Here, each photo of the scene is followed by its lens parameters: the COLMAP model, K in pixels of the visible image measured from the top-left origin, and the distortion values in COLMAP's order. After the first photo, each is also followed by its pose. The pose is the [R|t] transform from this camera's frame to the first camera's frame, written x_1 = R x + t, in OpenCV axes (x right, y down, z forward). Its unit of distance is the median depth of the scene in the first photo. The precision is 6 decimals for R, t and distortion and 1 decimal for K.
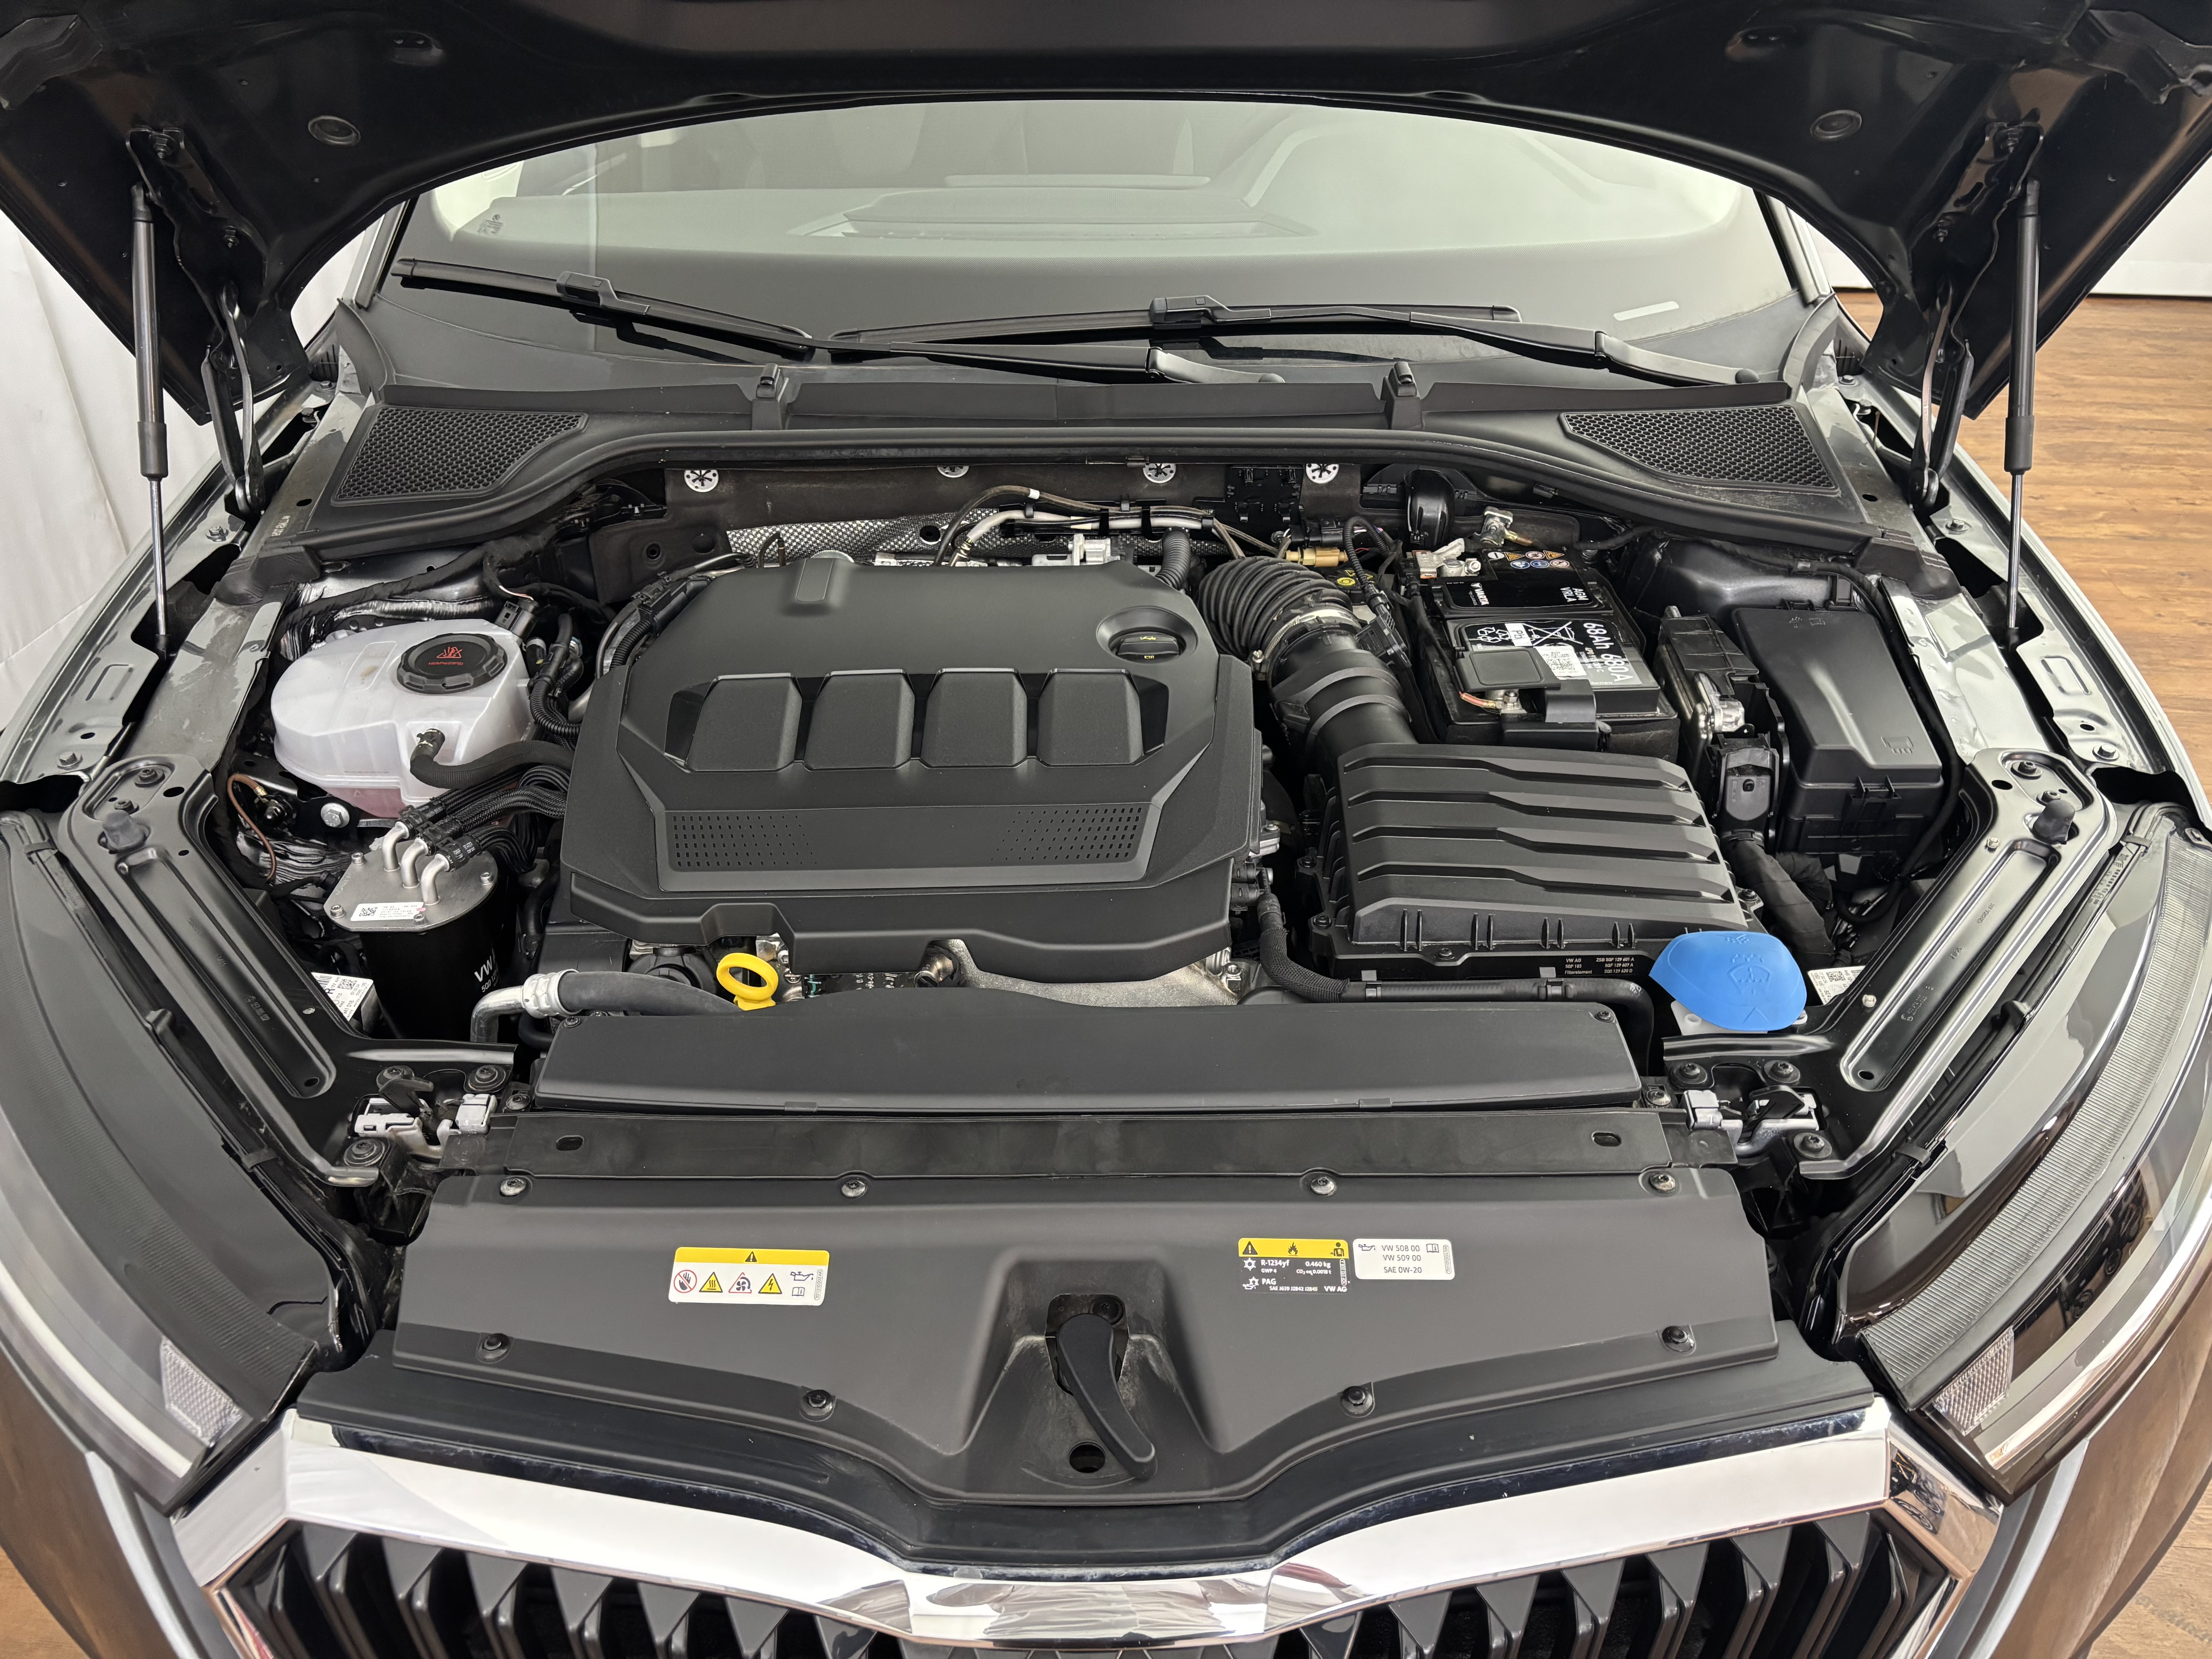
lens RADIAL K [[1718.2, 0, 1095.2], [0, 1718.2, 834.5], [0, 0, 1]] dist [0.021125, -0.060794]
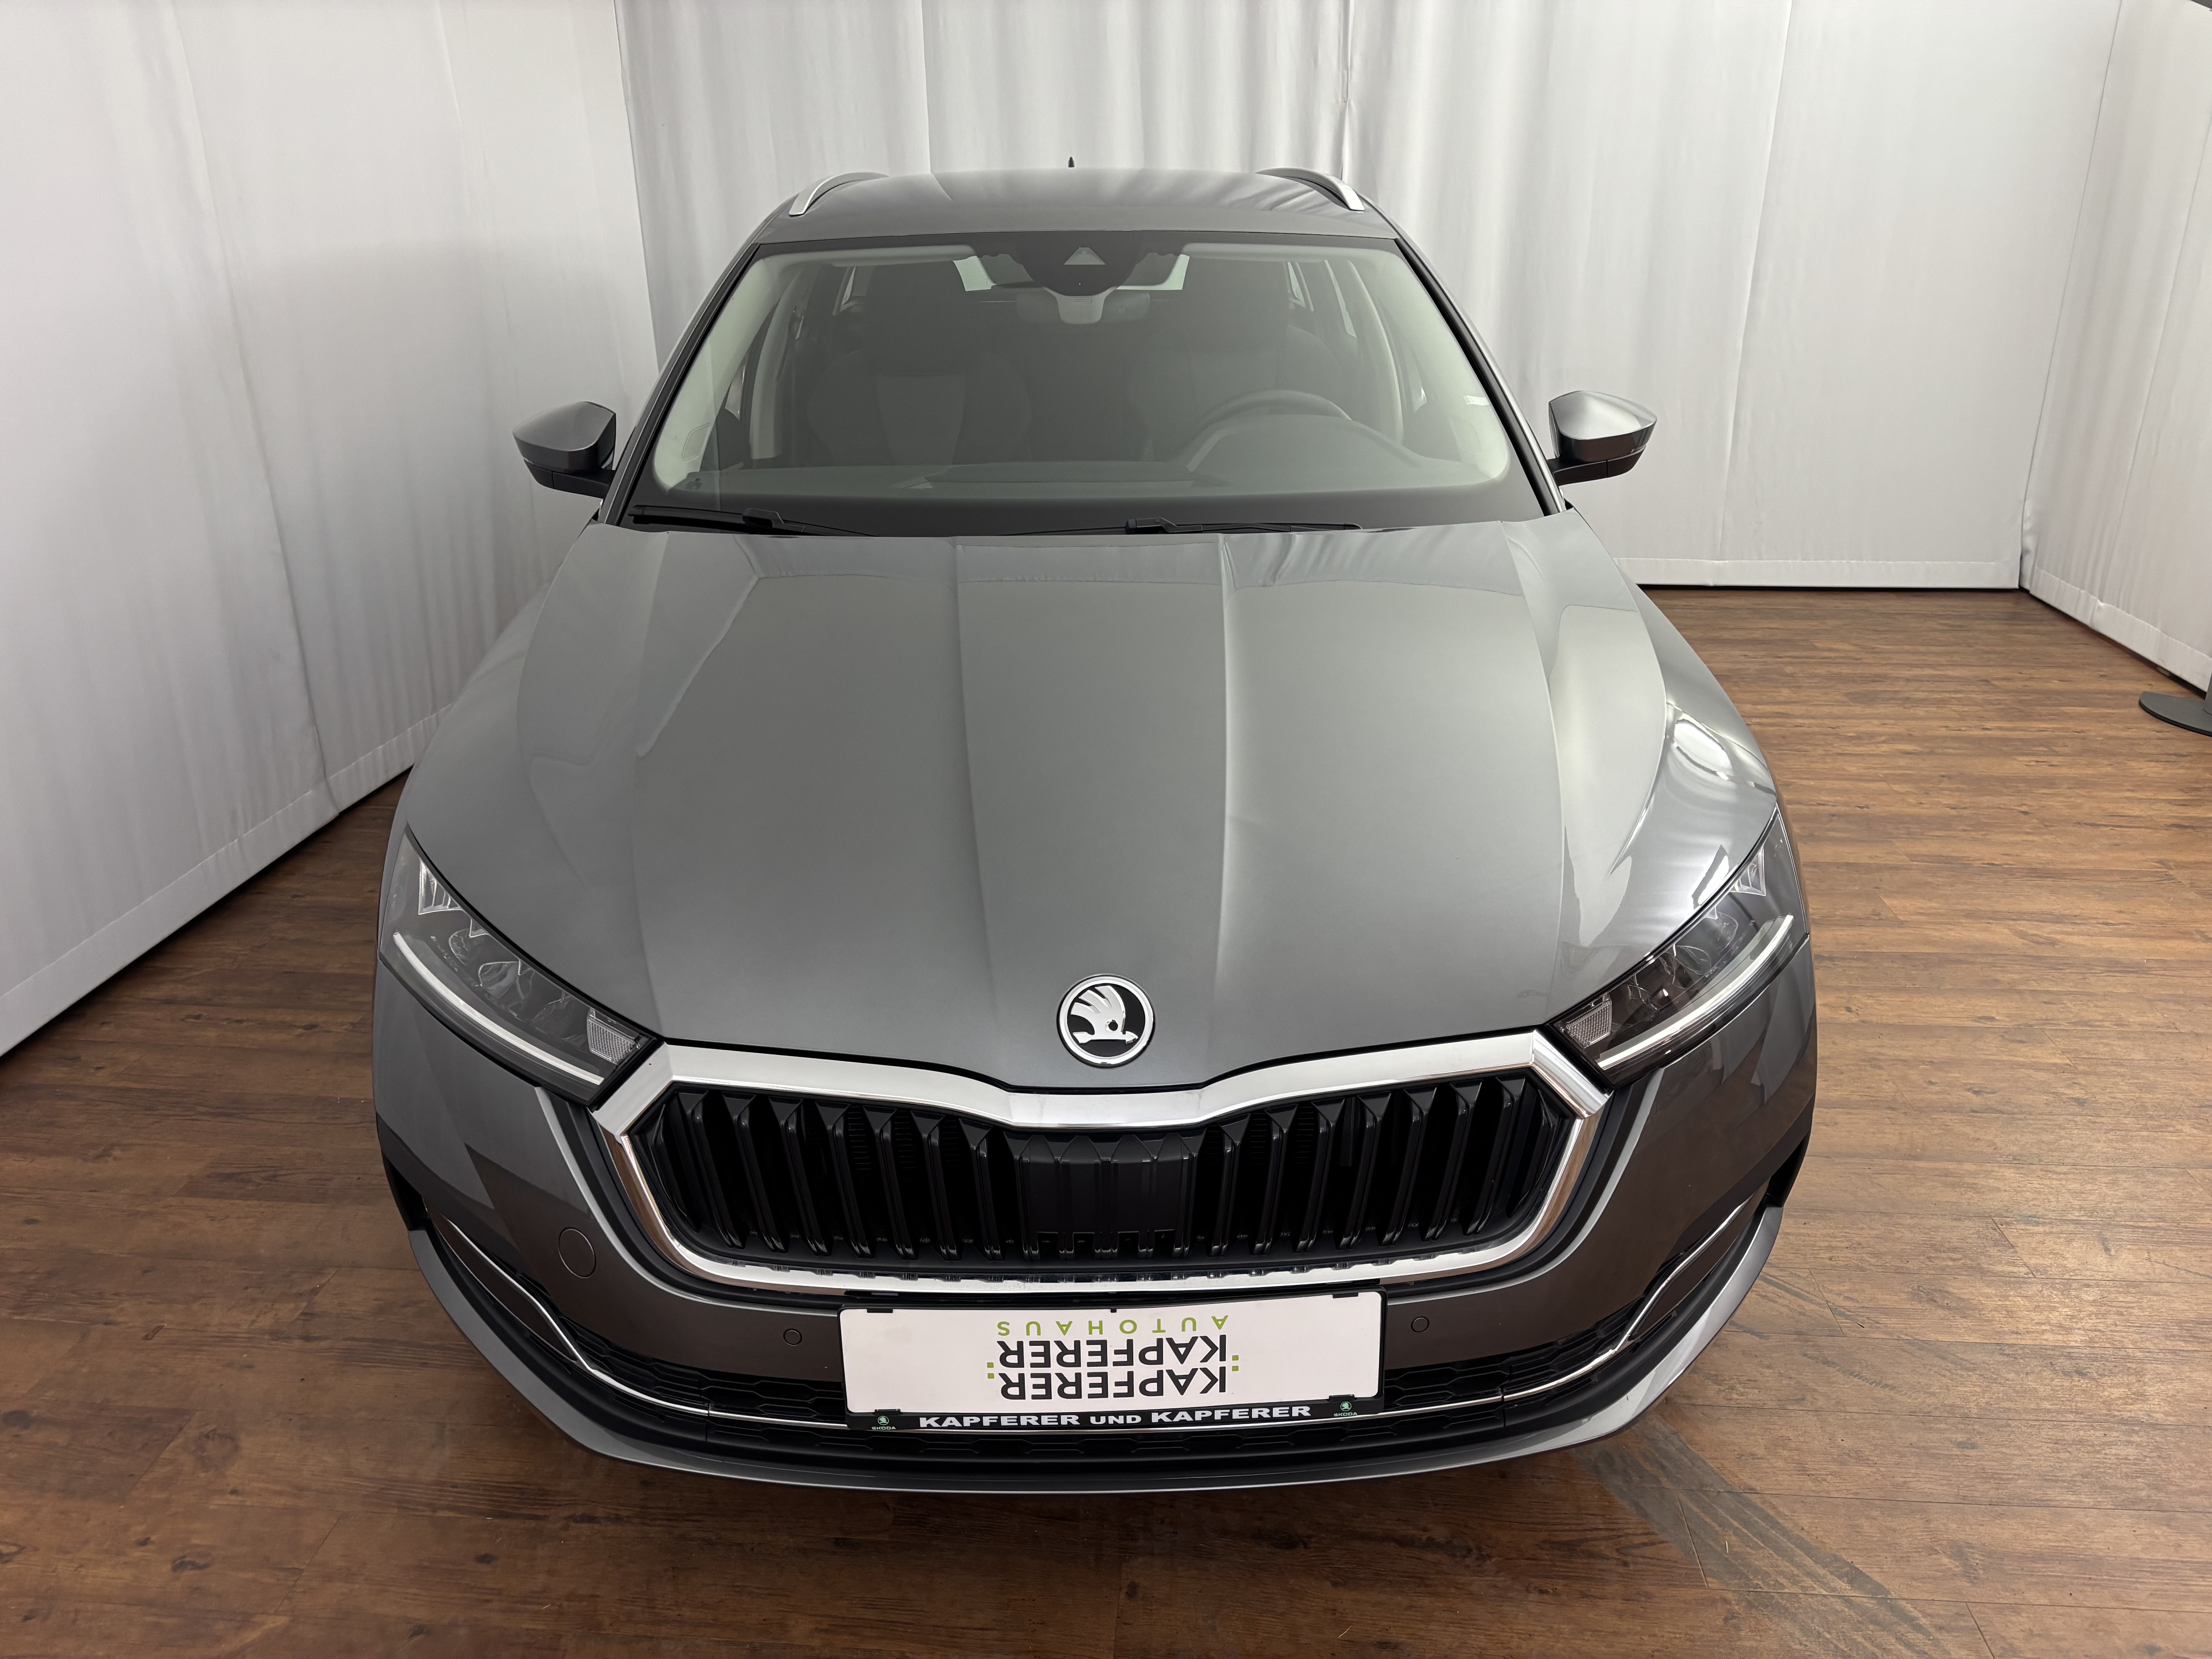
lens RADIAL K [[1718.2, 0, 1113.0], [0, 1718.2, 838.0], [0, 0, 1]] dist [0.021125, -0.060794]
pose [[0.999686, -0.011883, 0.022072, -0.007956], [0.015983, 0.980463, -0.196051, 0.128943], [-0.019311, 0.196342, 0.980345, -0.220928]]
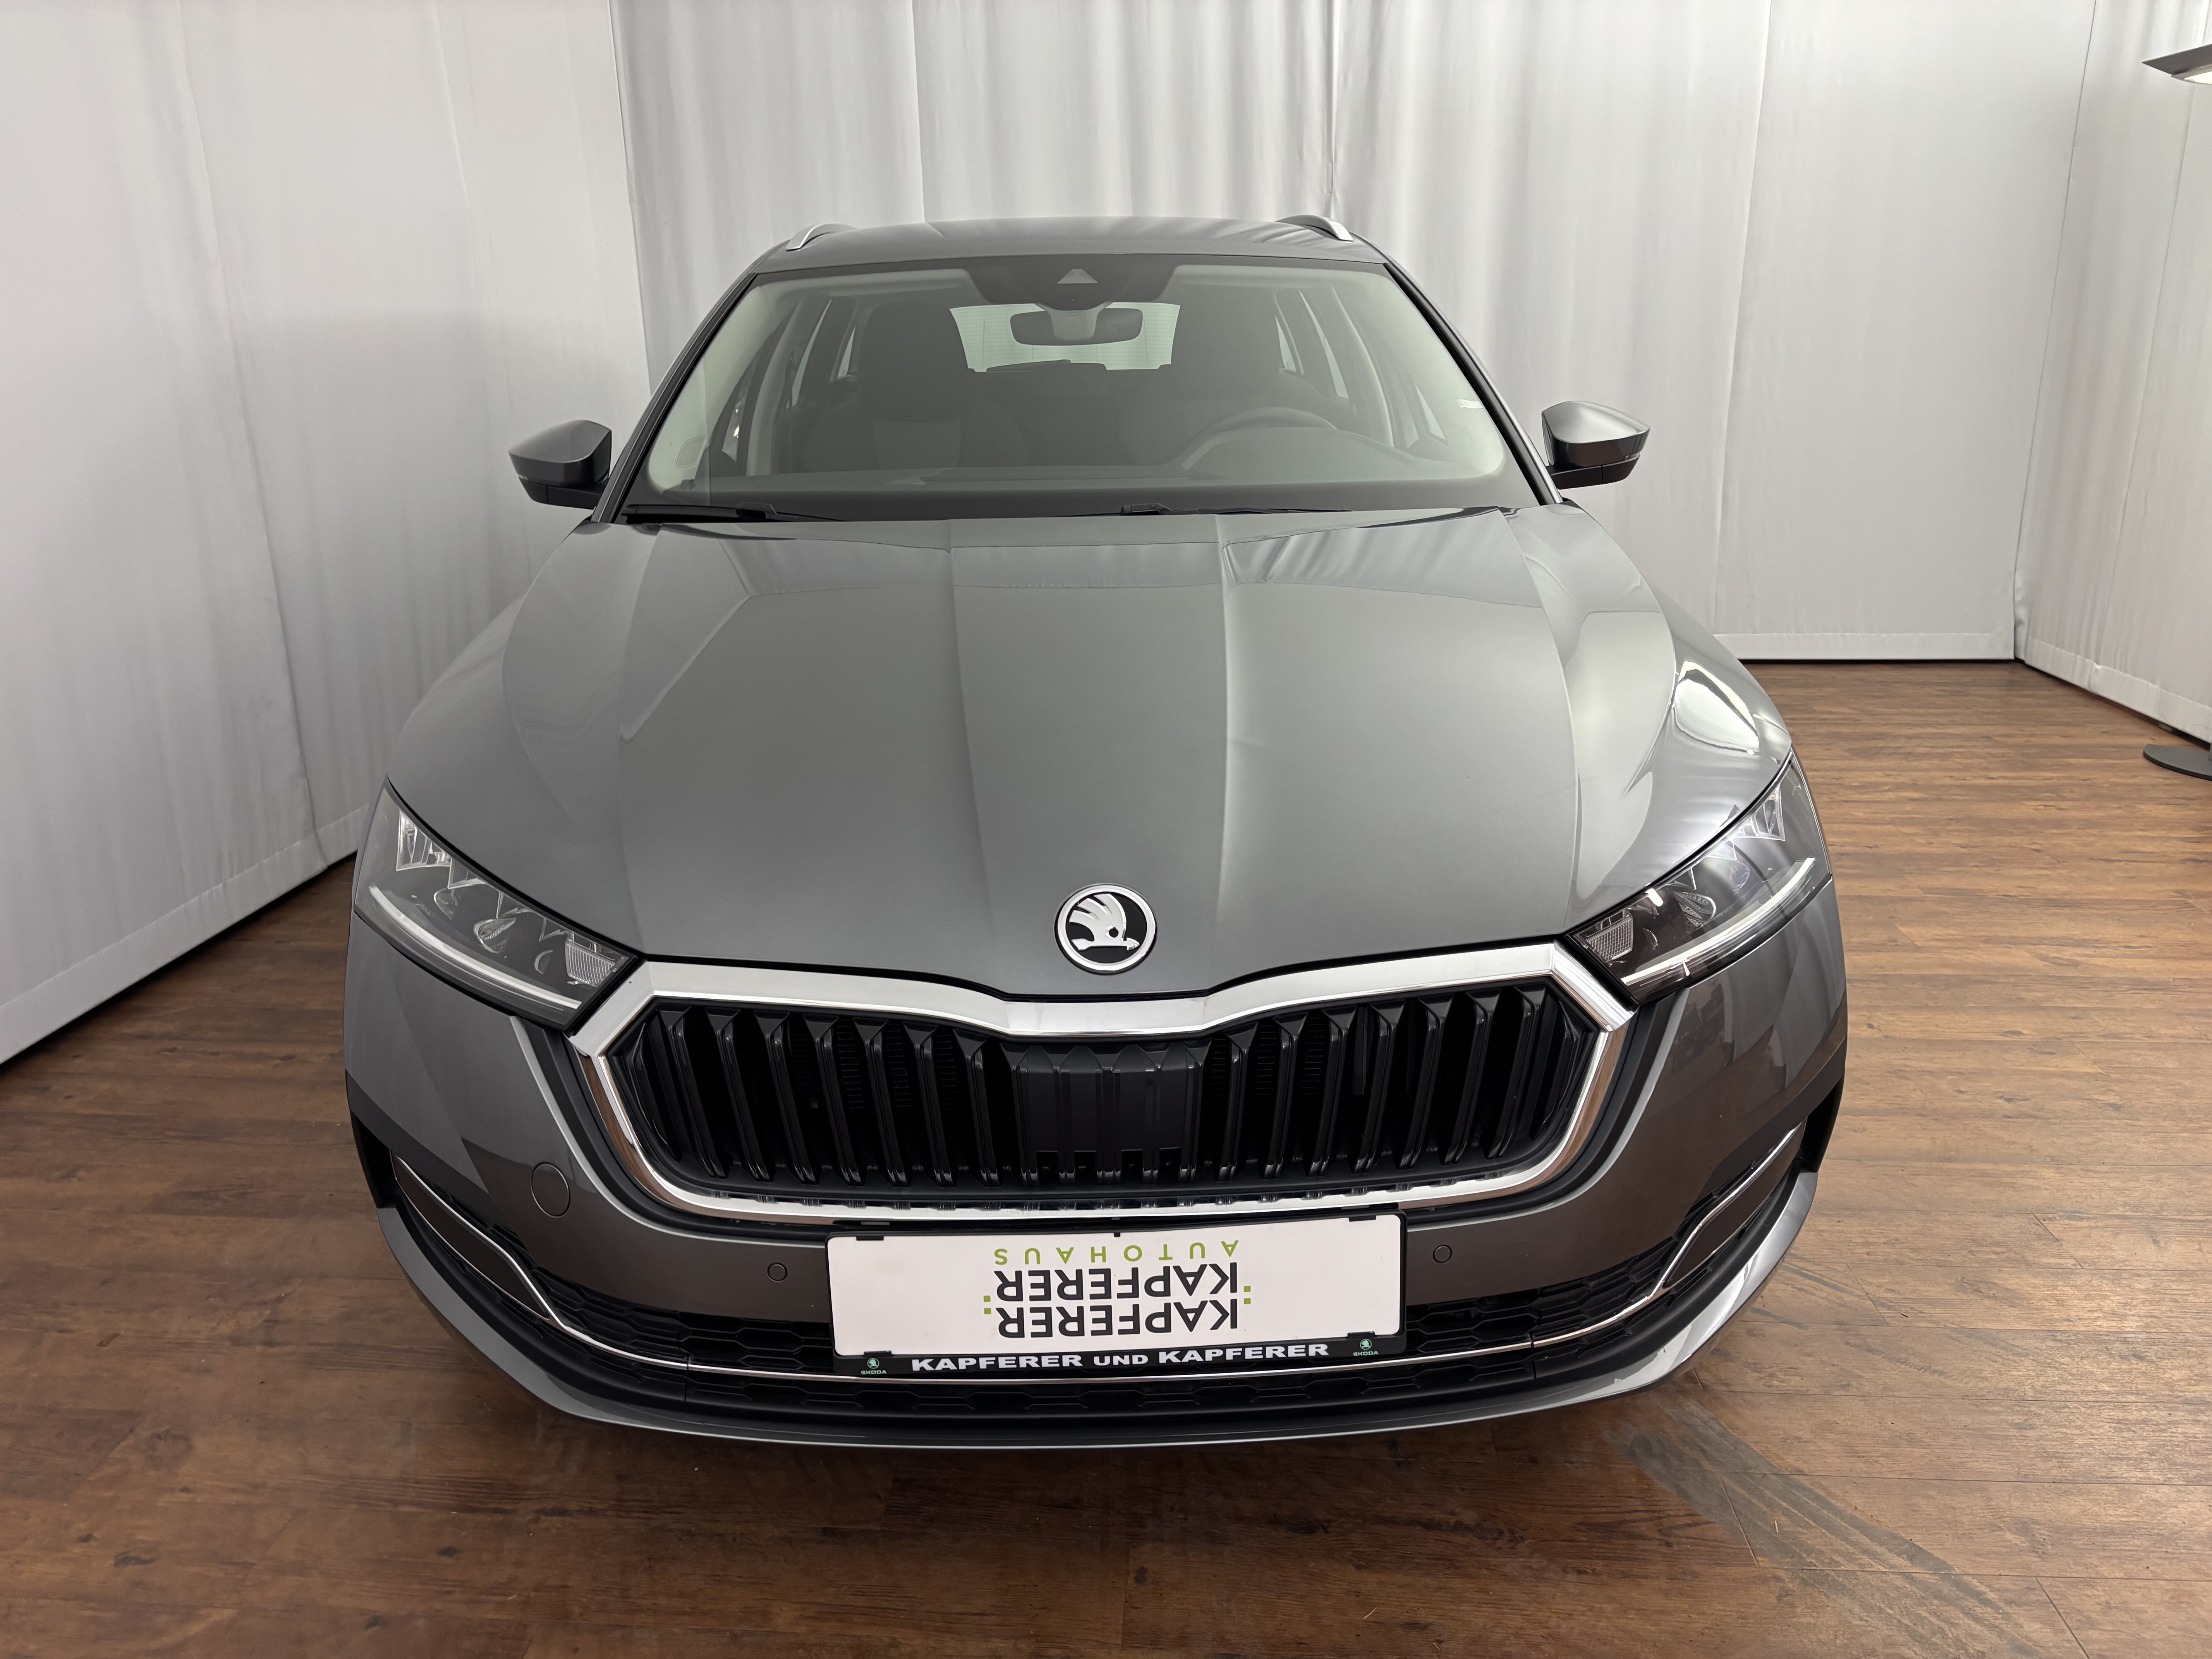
lens RADIAL K [[1718.2, 0, 1107.9], [0, 1718.2, 822.5], [0, 0, 1]] dist [0.021125, -0.060794]
pose [[0.999553, -0.020651, 0.021629, -0.008773], [0.025964, 0.958164, -0.285040, 0.187273], [-0.014837, 0.285474, 0.958272, -0.190067]]
